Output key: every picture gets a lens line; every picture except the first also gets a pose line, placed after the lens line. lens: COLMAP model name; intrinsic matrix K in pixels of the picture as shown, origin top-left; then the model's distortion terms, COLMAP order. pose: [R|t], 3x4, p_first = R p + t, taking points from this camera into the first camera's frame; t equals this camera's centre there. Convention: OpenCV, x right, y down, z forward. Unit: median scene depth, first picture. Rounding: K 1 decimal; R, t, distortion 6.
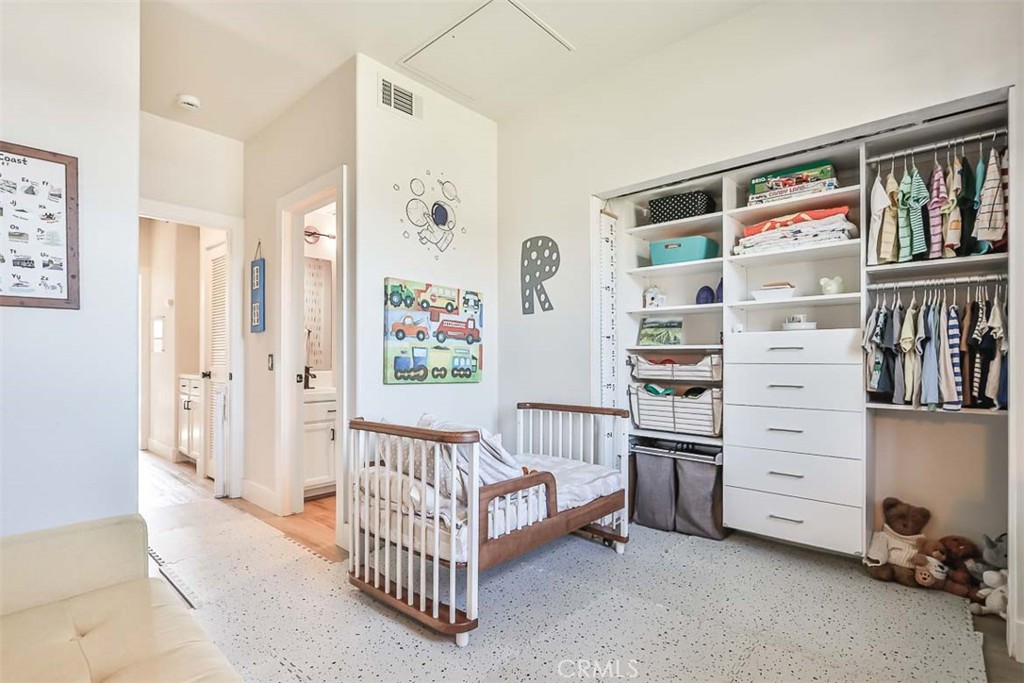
lens RADIAL K [[494.7, 0, 487.5], [0, 494.7, 362.1], [0, 0, 1]] dist [-0.005879, 0.002452]
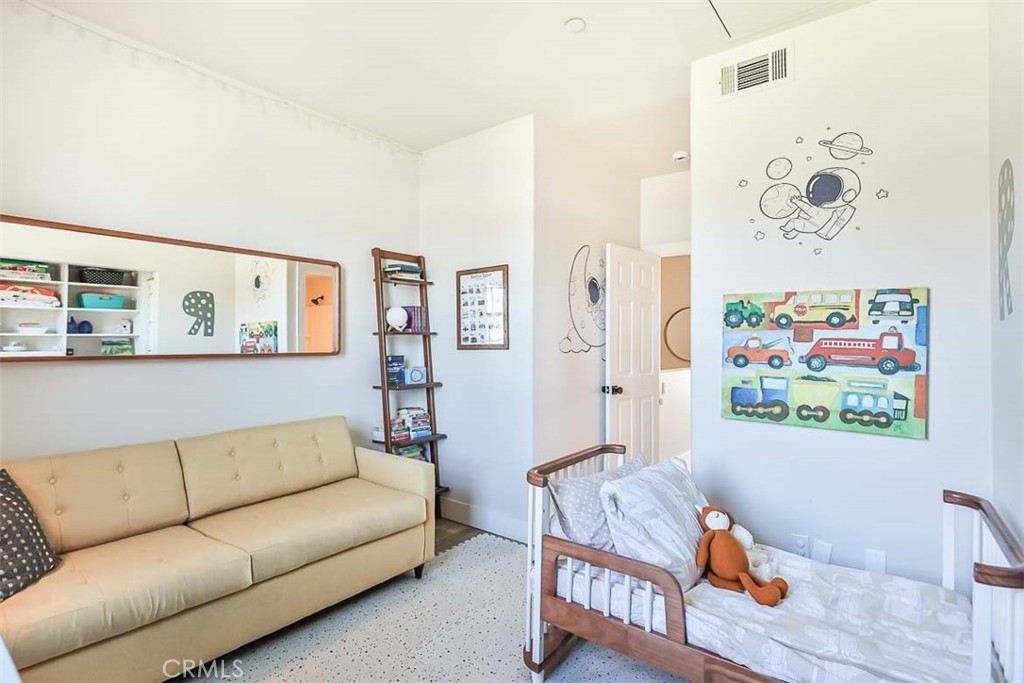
lens RADIAL K [[494.7, 0, 511.0], [0, 494.7, 347.3], [0, 0, 1]] dist [-0.005879, 0.002452]
pose [[0.104687, 0.002125, -0.994503, 0.582116], [-0.010349, 0.999946, 0.001048, -0.071984], [0.994451, 0.010182, 0.104704, 0.507510]]
